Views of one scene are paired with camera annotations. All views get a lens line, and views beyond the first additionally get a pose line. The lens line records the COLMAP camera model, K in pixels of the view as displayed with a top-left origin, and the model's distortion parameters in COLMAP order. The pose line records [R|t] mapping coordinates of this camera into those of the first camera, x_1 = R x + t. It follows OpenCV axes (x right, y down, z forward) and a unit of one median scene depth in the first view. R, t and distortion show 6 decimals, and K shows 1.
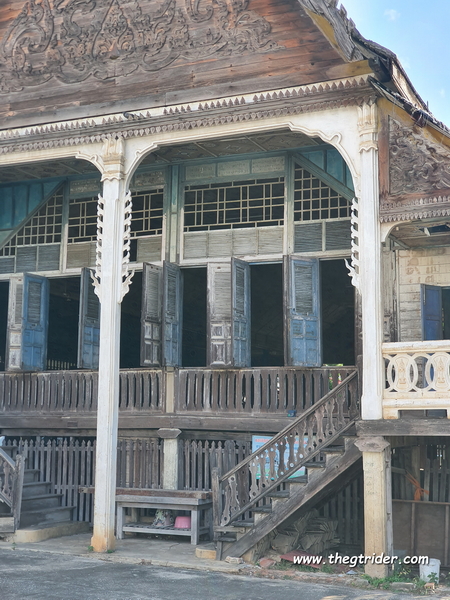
lens RADIAL K [[913.4, 0, 211.4], [0, 913.4, 298.7], [0, 0, 1]] dist [0.071455, 0.196492]
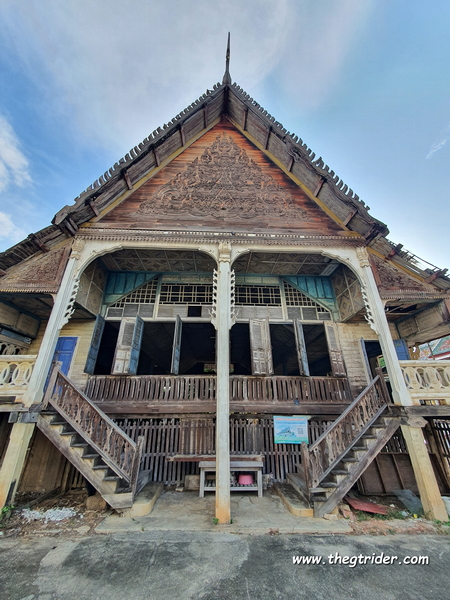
lens RADIAL K [[241.9, 0, 226.8], [0, 241.9, 296.2], [0, 0, 1]] dist [0.000579, -0.000689]
pose [[0.885785, 0.183413, 0.426316, -0.285814], [-0.053962, 0.953066, -0.297916, 0.072962], [-0.460949, 0.240885, 0.854108, 0.588390]]
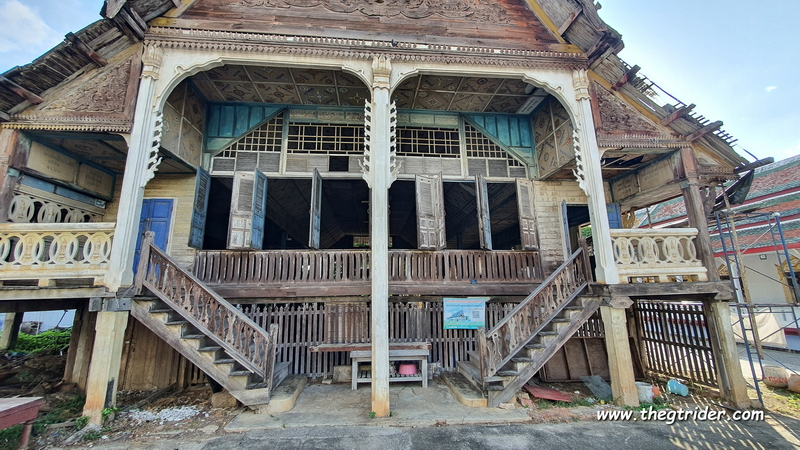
lens RADIAL K [[323.5, 0, 399.6], [0, 323.5, 222.2], [0, 0, 1]] dist [0.000655, -0.000119]
pose [[0.861475, 0.081568, 0.501206, -0.279098], [-0.048713, 0.995737, -0.078323, 0.075959], [-0.505458, 0.043058, 0.861776, 0.605489]]
